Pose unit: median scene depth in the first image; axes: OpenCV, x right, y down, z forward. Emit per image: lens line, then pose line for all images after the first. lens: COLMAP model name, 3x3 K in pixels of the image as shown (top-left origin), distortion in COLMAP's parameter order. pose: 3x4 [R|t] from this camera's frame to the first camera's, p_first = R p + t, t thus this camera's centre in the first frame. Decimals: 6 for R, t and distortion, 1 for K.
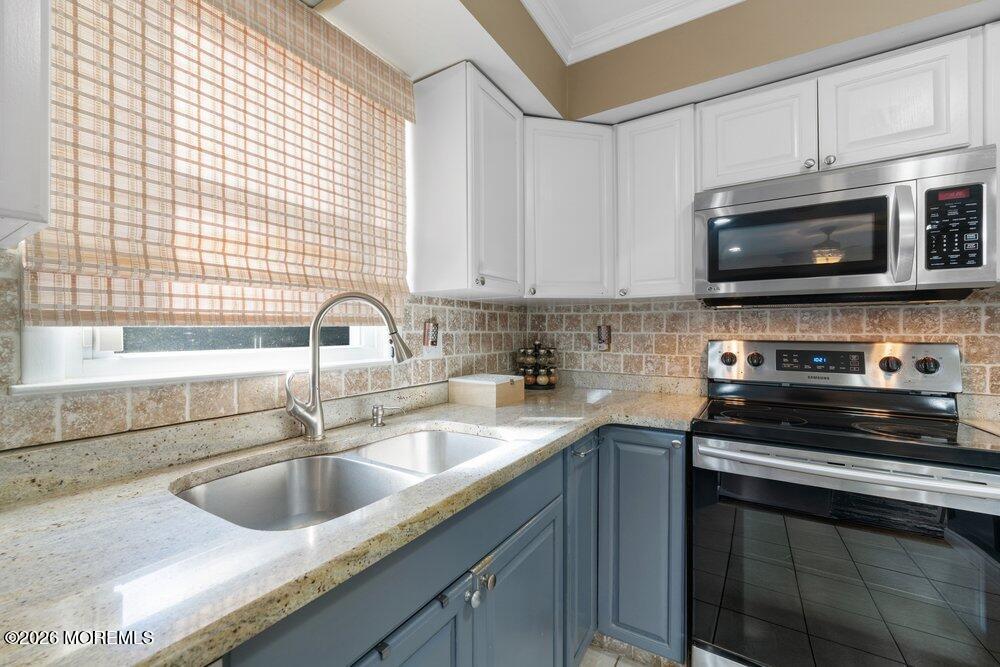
lens RADIAL K [[404.5, 0, 493.3], [0, 404.5, 331.5], [0, 0, 1]] dist [0.000594, 0.000027]
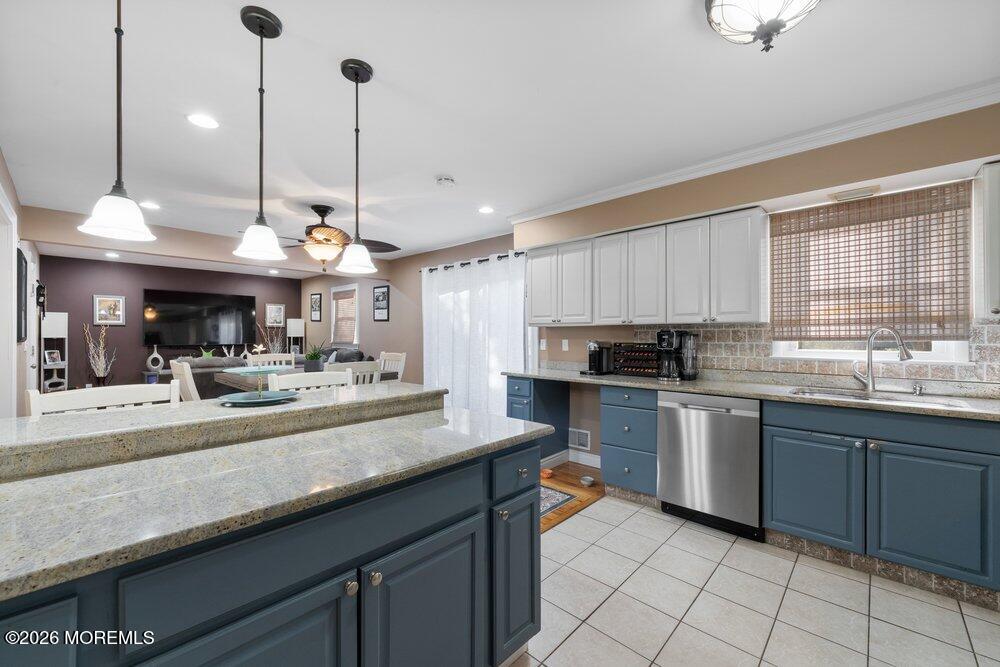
lens RADIAL K [[404.5, 0, 499.7], [0, 404.5, 335.5], [0, 0, 1]] dist [0.000594, 0.000027]
pose [[-0.185255, 0.008100, -0.982657, 1.525894], [0.008348, 0.999943, 0.006669, -0.055481], [0.982655, -0.006967, -0.185312, -0.425222]]
